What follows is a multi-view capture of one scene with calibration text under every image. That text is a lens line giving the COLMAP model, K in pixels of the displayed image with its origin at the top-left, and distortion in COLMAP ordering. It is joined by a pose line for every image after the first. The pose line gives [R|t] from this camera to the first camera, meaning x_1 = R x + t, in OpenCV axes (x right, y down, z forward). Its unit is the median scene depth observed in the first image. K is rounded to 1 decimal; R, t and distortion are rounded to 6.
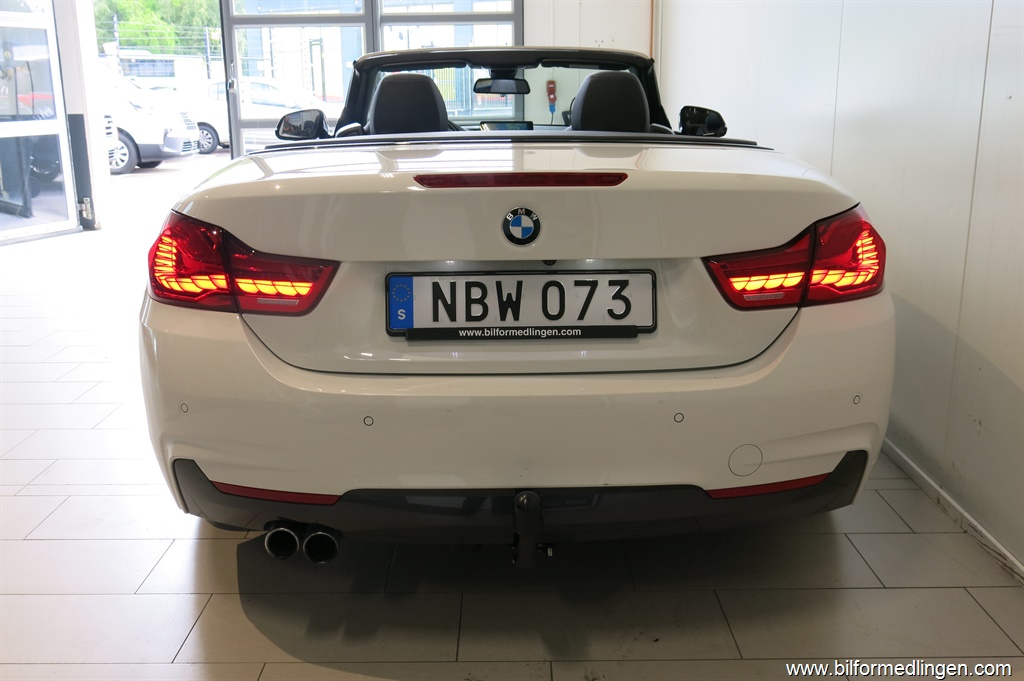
lens RADIAL K [[984.3, 0, 512.0], [0, 984.3, 340.5], [0, 0, 1]] dist [0.009873, 0.019049]
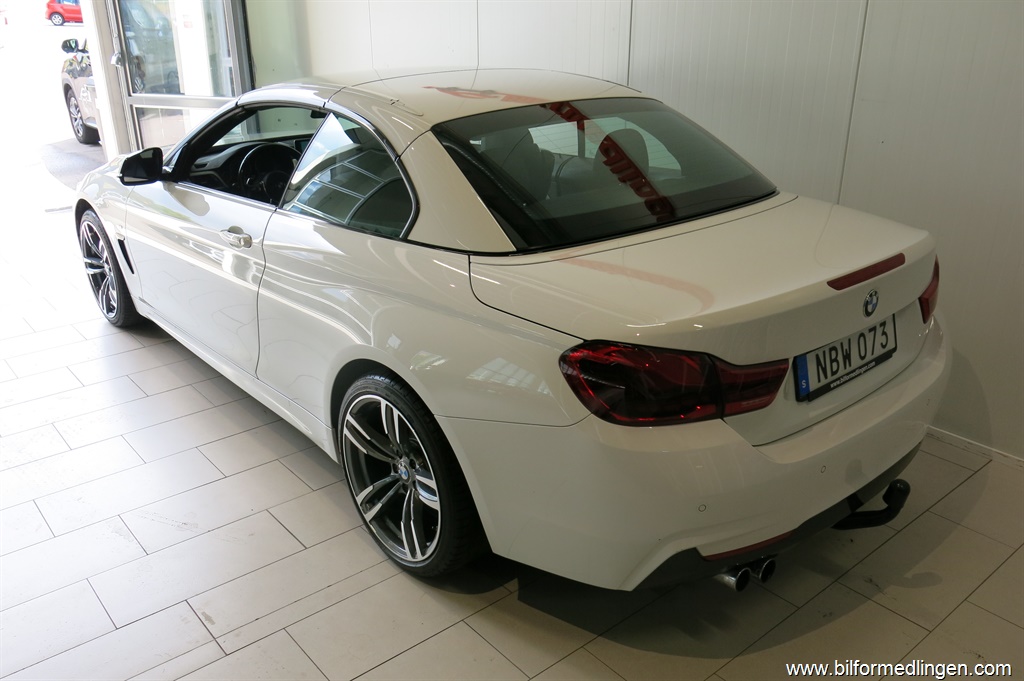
lens RADIAL K [[841.2, 0, 512.0], [0, 841.2, 340.5], [0, 0, 1]] dist [-0.001962, 0.002975]
pose [[0.760761, -0.235128, 0.604945, -1.081565], [0.153366, 0.970801, 0.184459, -0.352069], [-0.630652, -0.047551, 0.774607, 0.375772]]
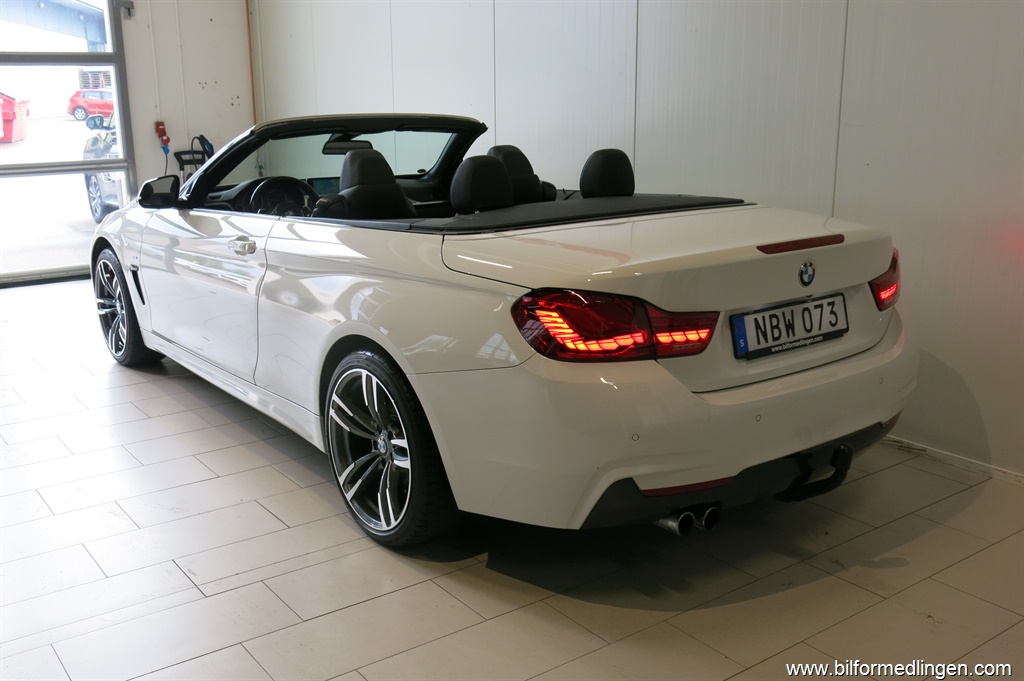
lens RADIAL K [[984.3, 0, 512.0], [0, 984.3, 340.5], [0, 0, 1]] dist [0.009873, 0.019049]
pose [[0.800258, -0.139129, 0.583293, -1.220052], [0.146509, 0.988597, 0.034798, -0.129397], [-0.581483, 0.057611, 0.811516, 0.028991]]
